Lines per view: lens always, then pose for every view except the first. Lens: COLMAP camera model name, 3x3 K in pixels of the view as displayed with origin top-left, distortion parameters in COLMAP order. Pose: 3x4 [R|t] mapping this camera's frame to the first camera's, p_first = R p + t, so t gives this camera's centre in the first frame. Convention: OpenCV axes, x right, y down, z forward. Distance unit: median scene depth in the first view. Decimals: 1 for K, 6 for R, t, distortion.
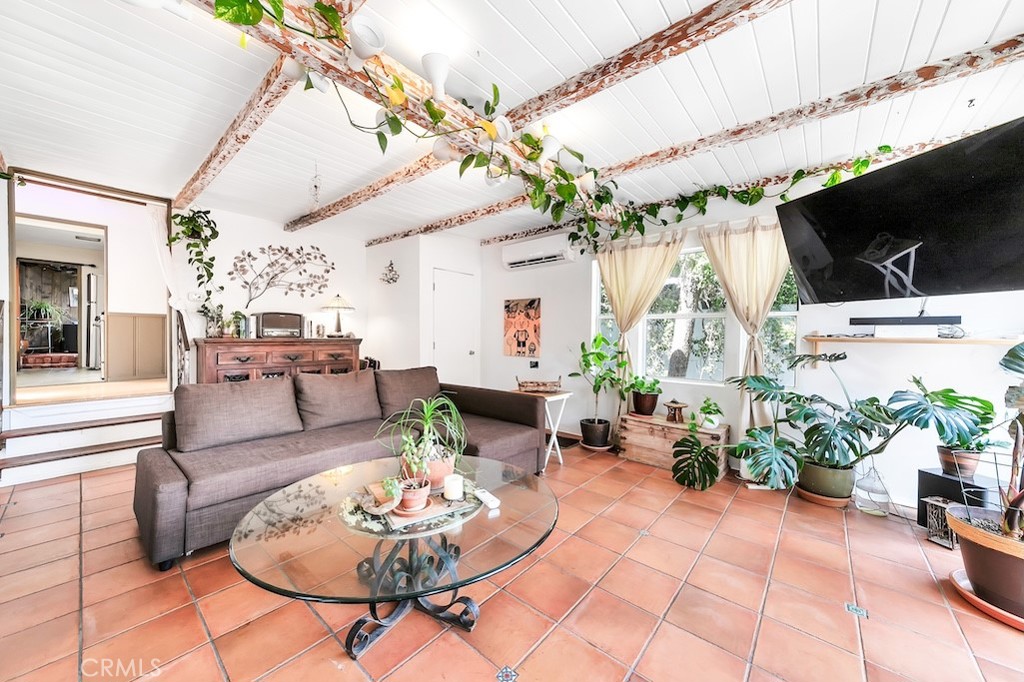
lens RADIAL K [[368.8, 0, 514.3], [0, 368.8, 338.3], [0, 0, 1]] dist [-0.000272, -0.000018]
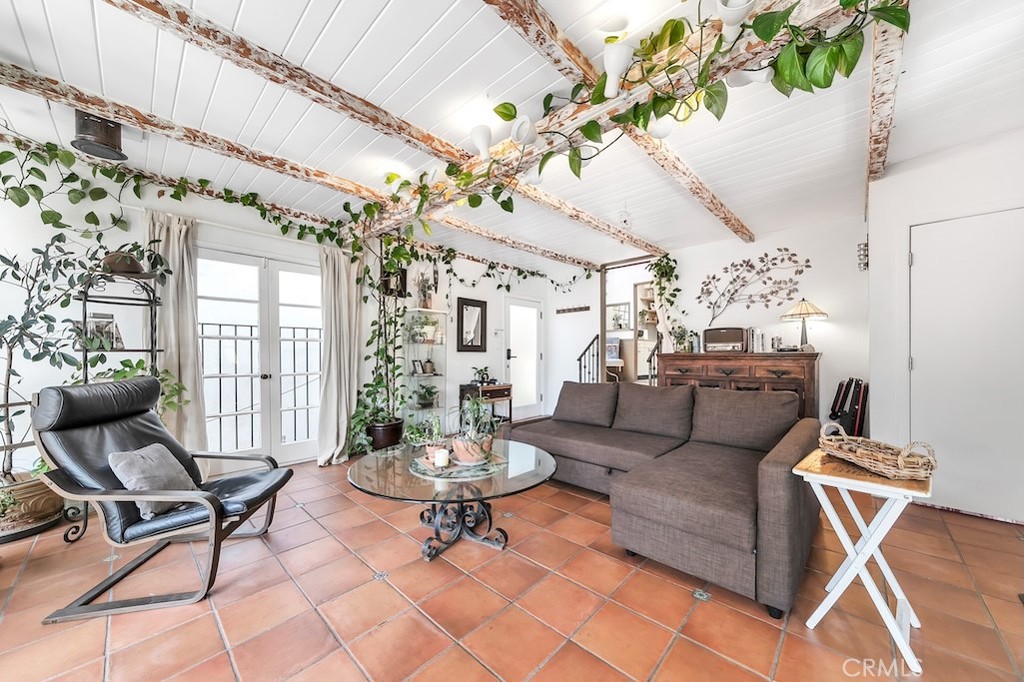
lens RADIAL K [[368.8, 0, 513.8], [0, 368.8, 356.1], [0, 0, 1]] dist [-0.000272, -0.000018]
pose [[-0.052056, 0.000198, -0.998644, 0.393089], [0.001063, 0.999999, 0.000143, 0.007376], [0.998644, -0.001054, -0.052056, 0.439131]]
